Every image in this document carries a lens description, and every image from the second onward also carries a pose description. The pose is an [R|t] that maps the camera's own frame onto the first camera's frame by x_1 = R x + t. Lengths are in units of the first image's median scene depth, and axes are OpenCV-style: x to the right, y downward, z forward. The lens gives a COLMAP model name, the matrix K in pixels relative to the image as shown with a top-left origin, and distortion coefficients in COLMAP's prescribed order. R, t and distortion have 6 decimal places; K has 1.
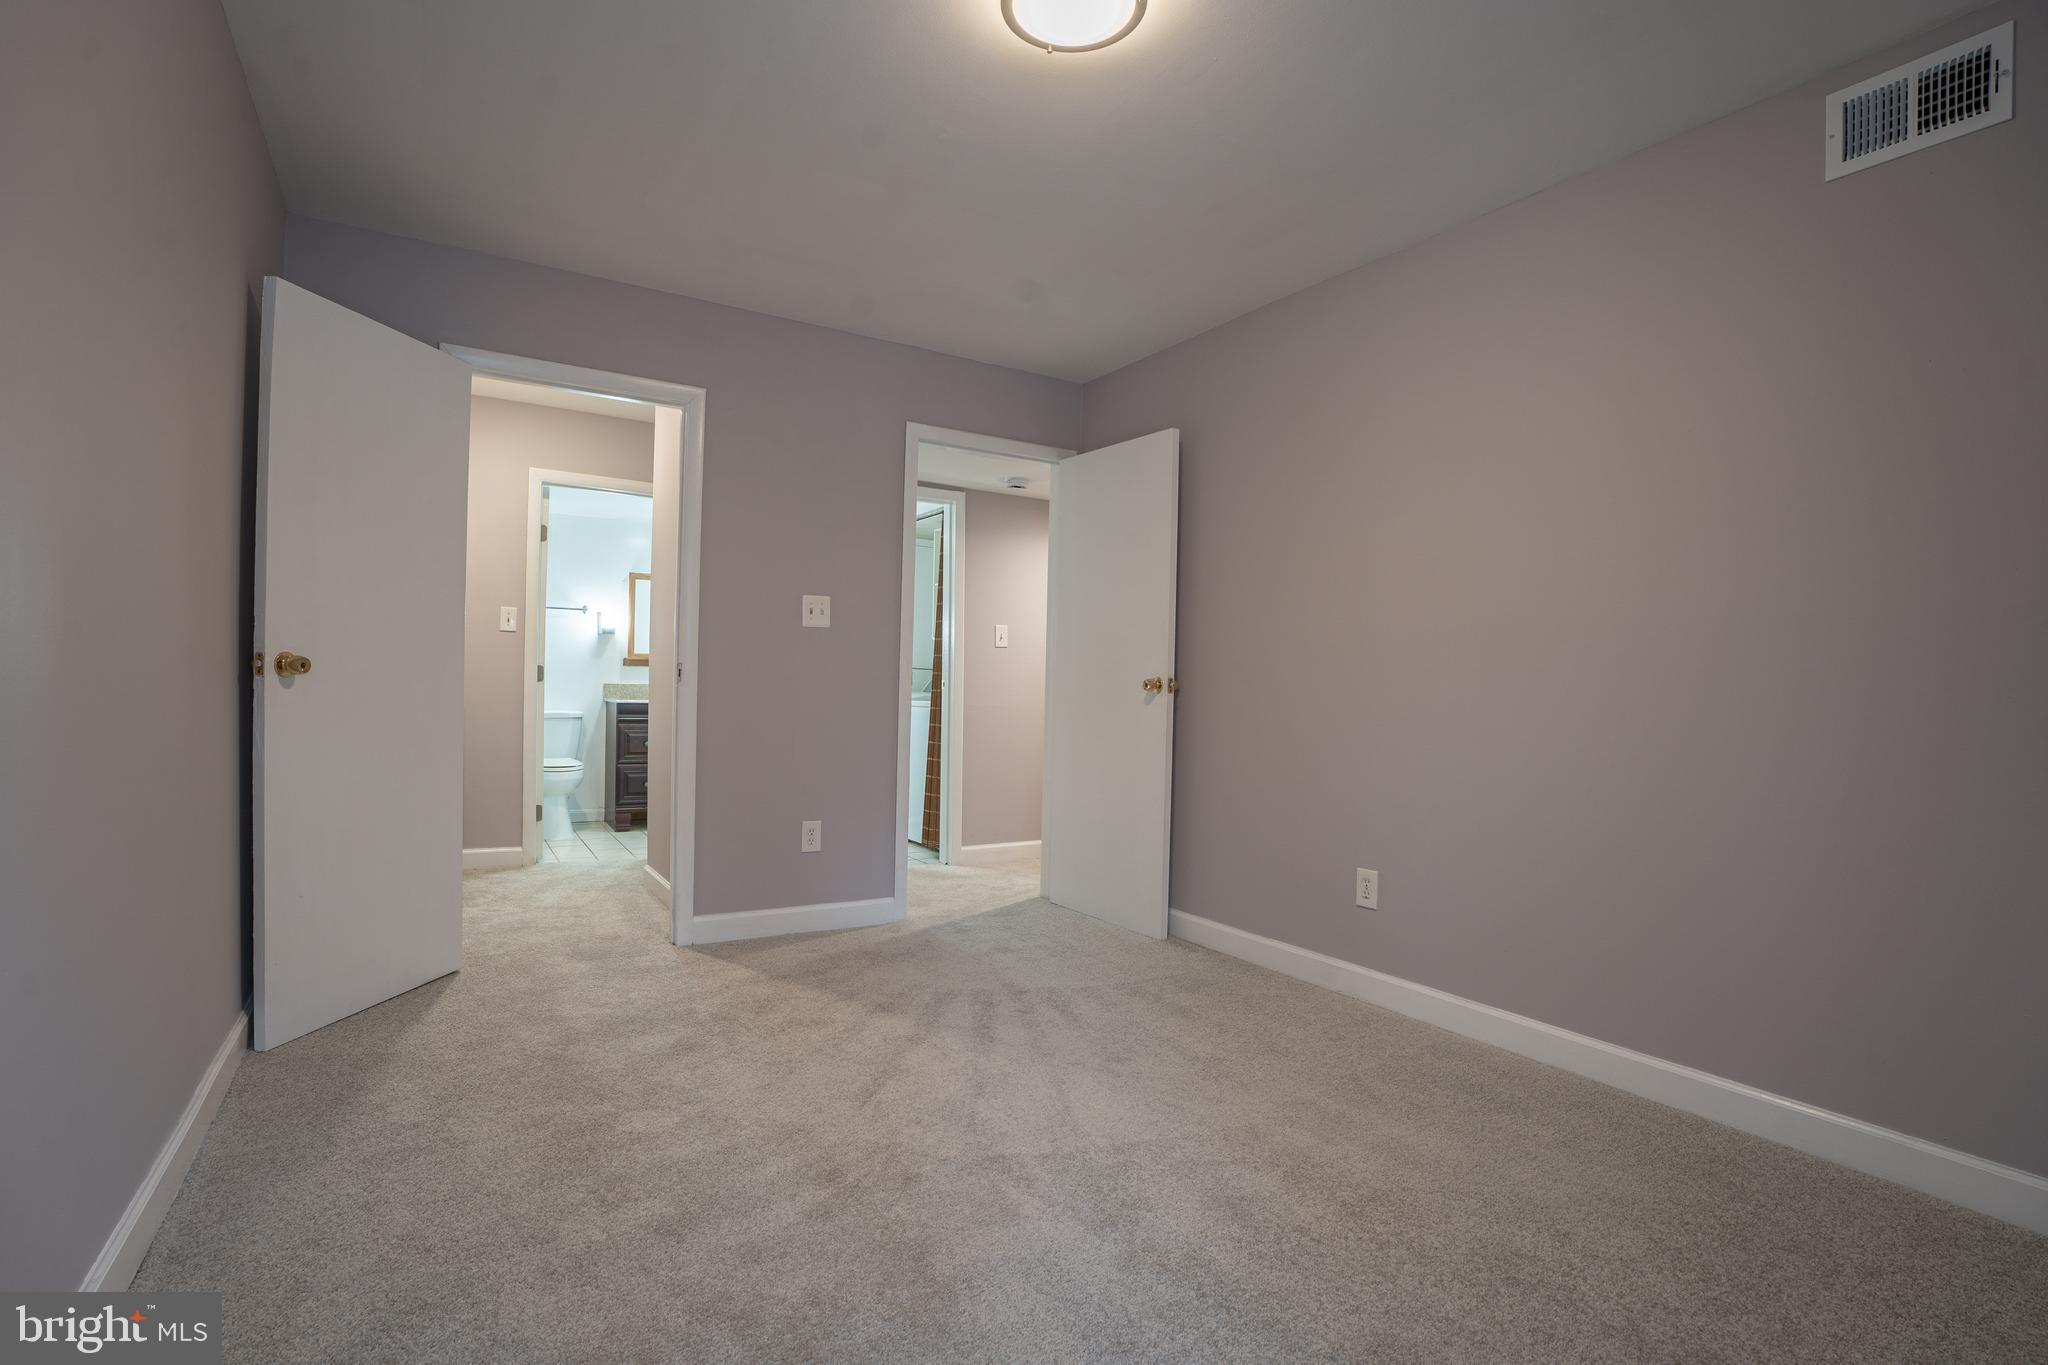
lens RADIAL K [[952.6, 0, 1018.1], [0, 952.6, 685.7], [0, 0, 1]] dist [-0.072290, 0.019473]
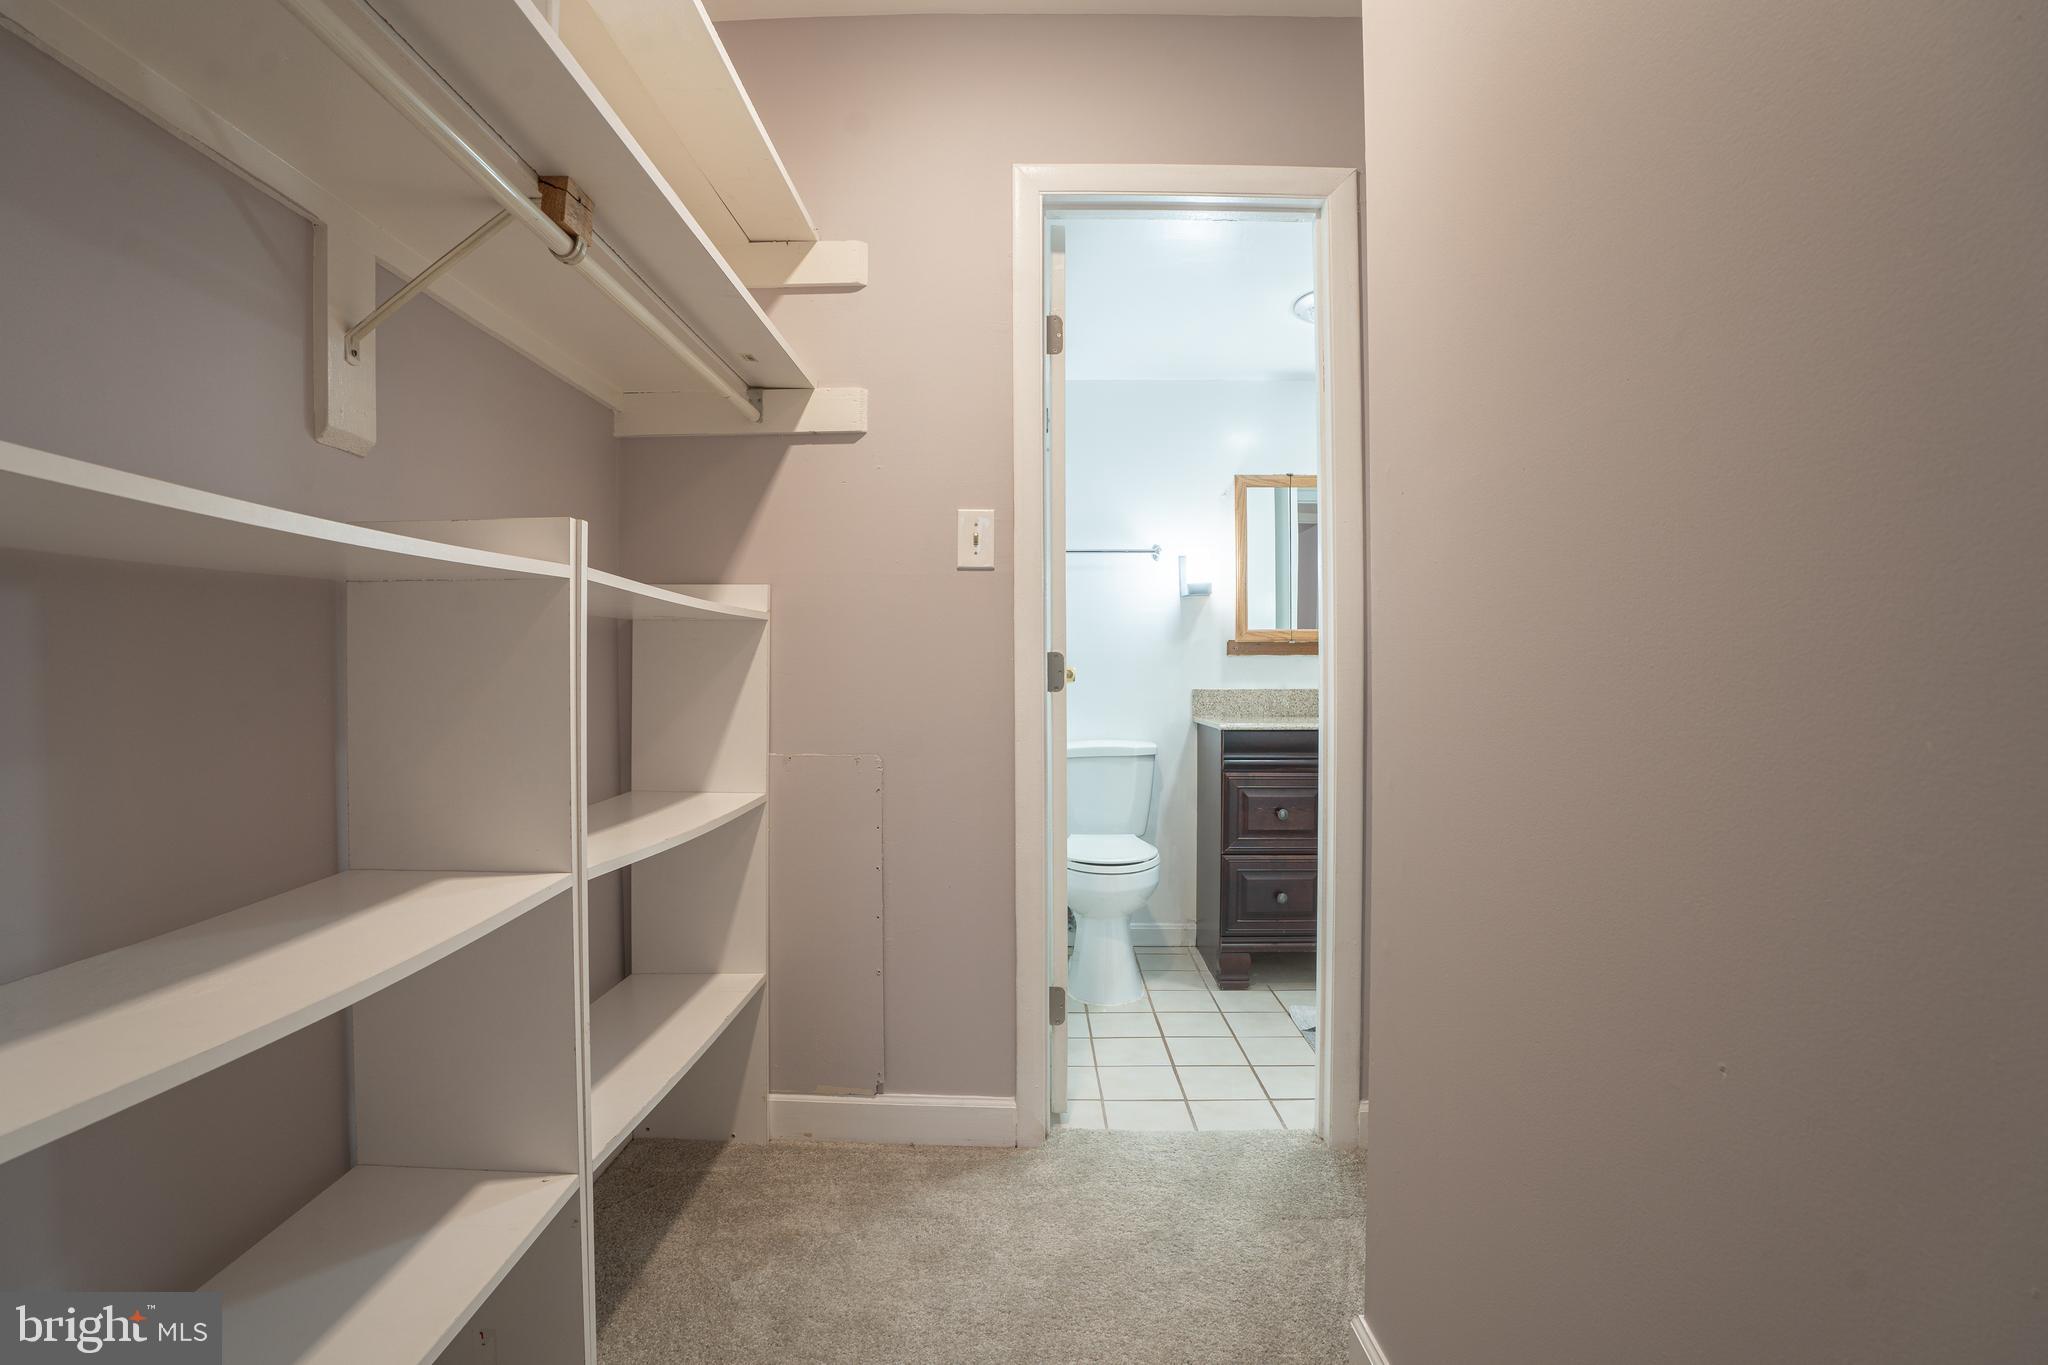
lens RADIAL K [[952.6, 0, 1013.7], [0, 952.6, 681.0], [0, 0, 1]] dist [-0.072290, 0.019473]
pose [[0.832287, -0.018441, -0.554039, -0.239965], [0.016985, 0.999826, -0.007763, -0.004770], [0.554085, -0.002949, 0.832455, 0.524515]]
